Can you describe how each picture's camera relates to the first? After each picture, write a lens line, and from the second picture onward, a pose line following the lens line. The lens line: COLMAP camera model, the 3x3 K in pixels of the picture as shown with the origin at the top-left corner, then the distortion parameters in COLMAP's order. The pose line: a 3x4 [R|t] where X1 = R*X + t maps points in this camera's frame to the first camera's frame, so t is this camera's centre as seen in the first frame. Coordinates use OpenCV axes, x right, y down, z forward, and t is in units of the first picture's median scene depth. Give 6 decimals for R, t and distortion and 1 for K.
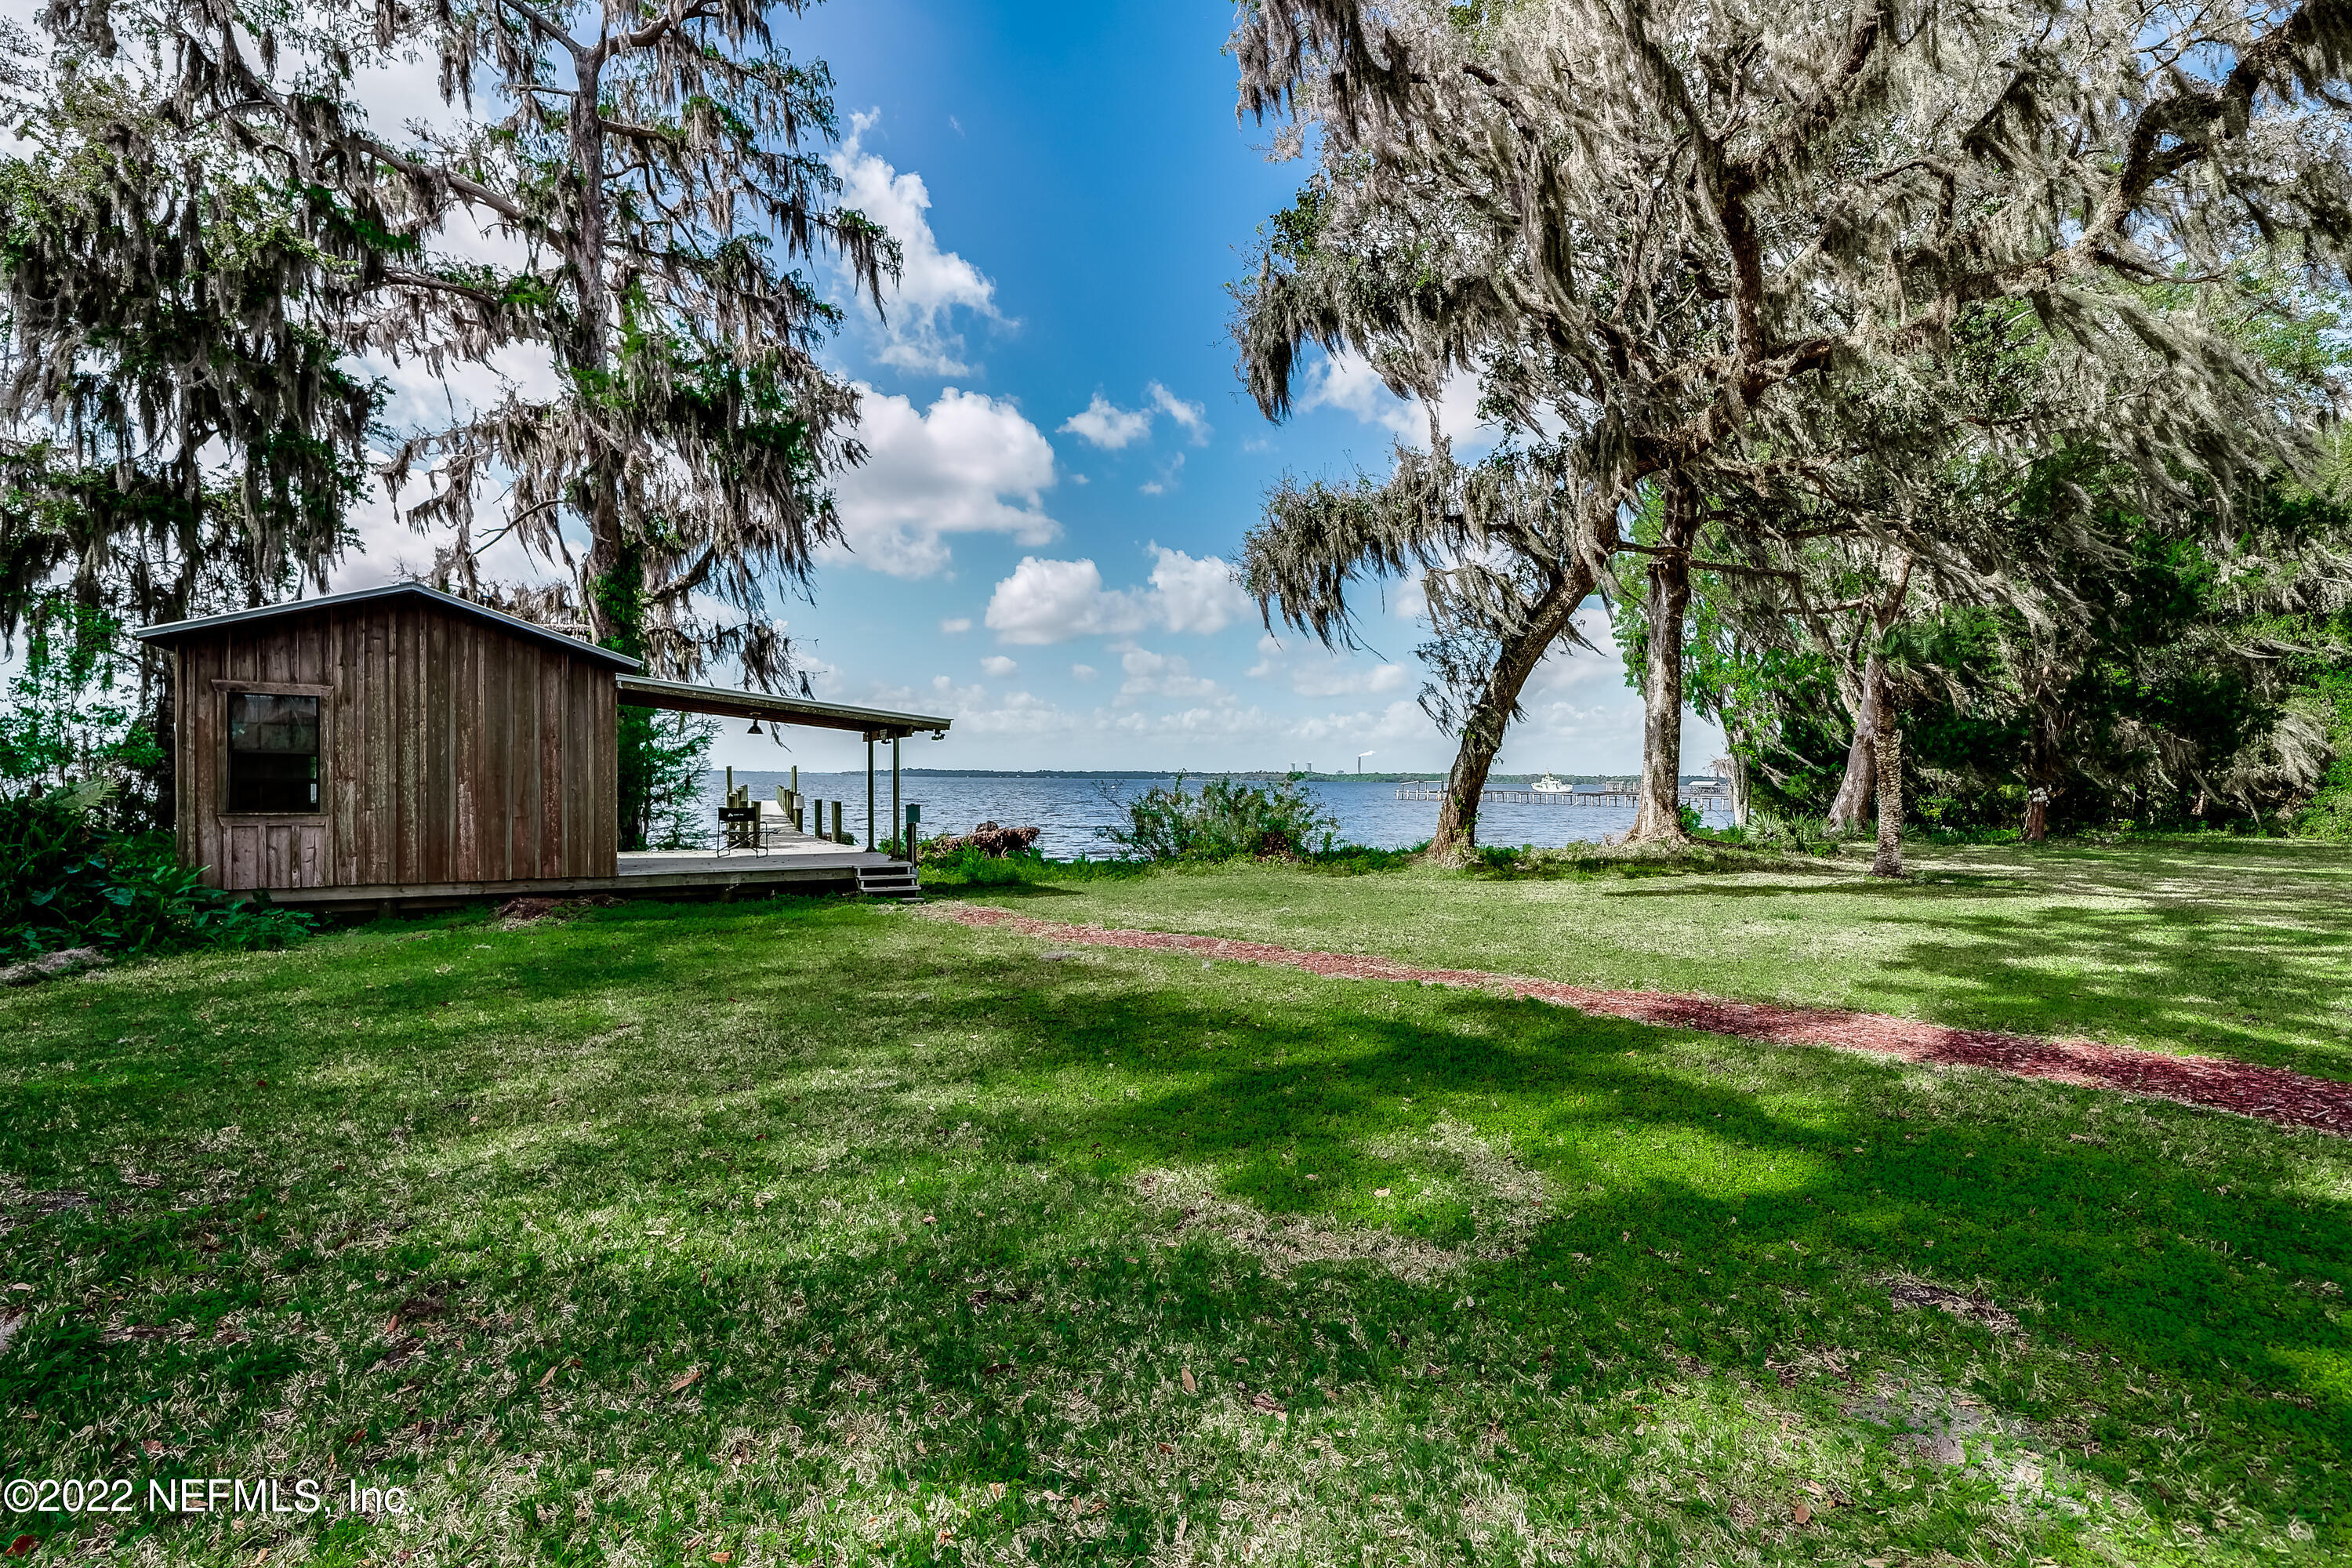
lens RADIAL K [[950.7, 0, 1176.0], [0, 950.7, 784.0], [0, 0, 1]] dist [0.000040, -0.000211]
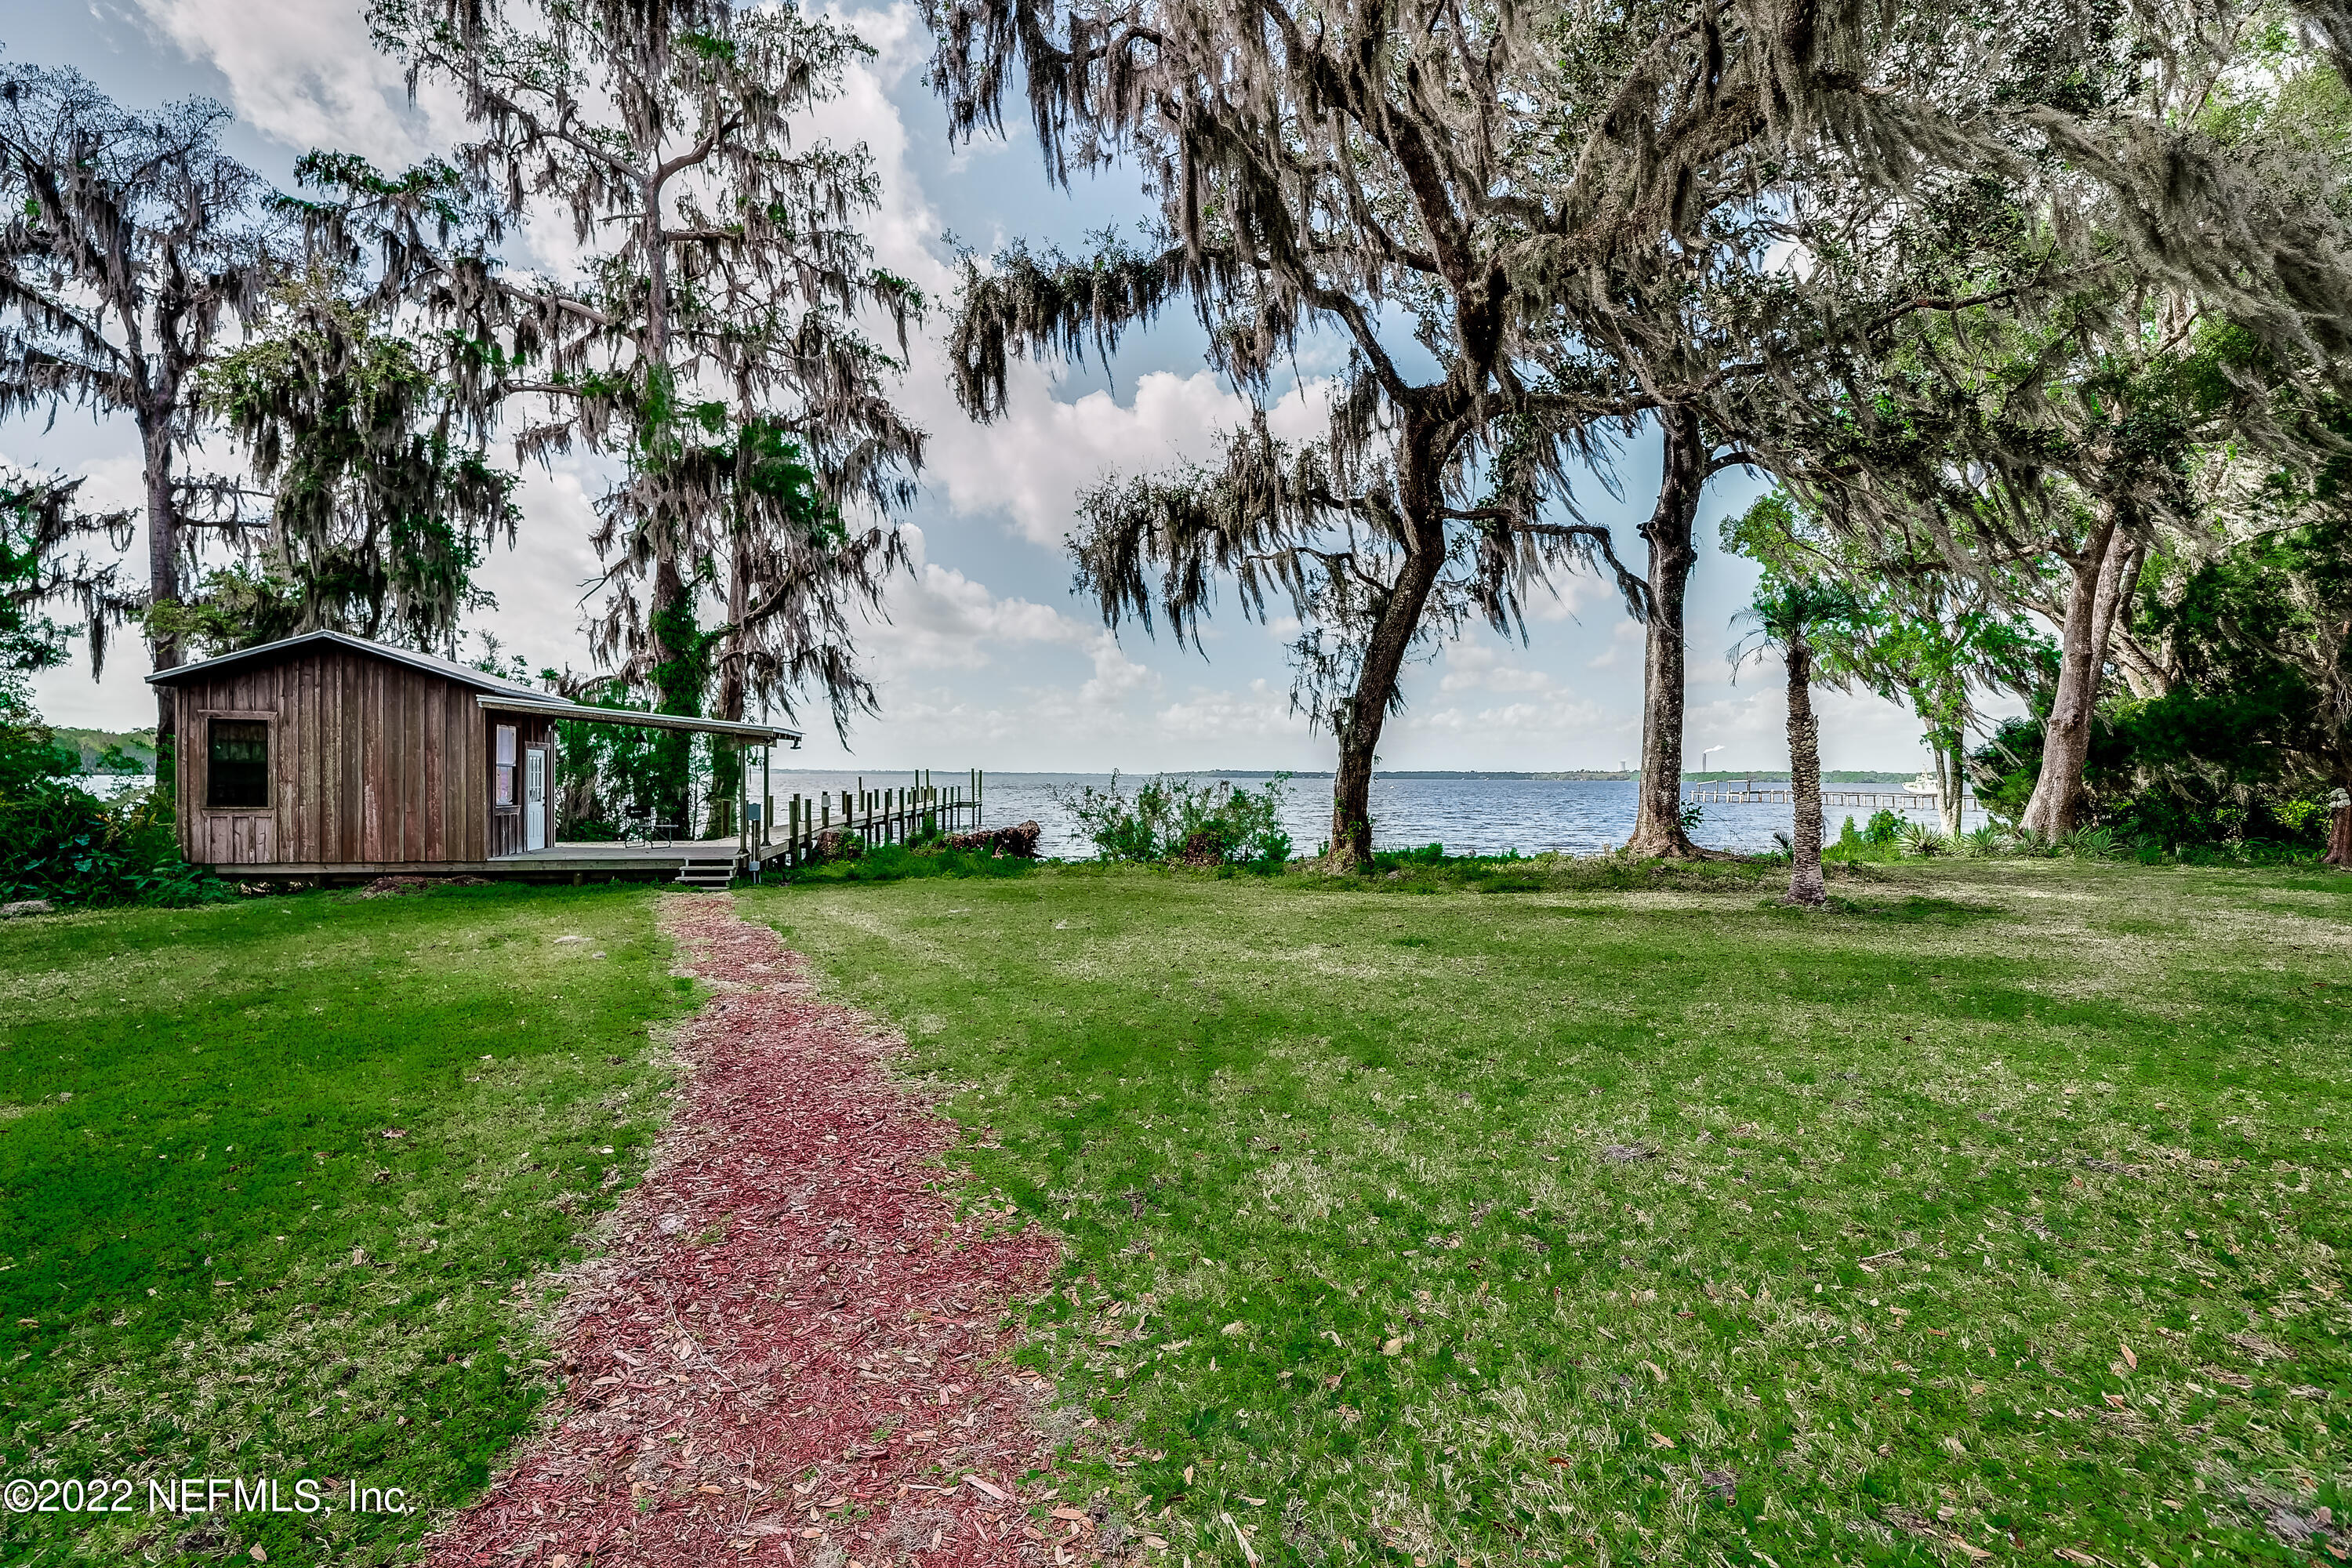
lens RADIAL K [[948.6, 0, 1179.0], [0, 948.6, 775.3], [0, 0, 1]] dist [0.000261, 0.000029]
pose [[0.949214, -0.005014, -0.314592, 0.437736], [0.001633, 0.999938, -0.011010, 0.001130], [0.314628, 0.009937, 0.949163, 0.082960]]
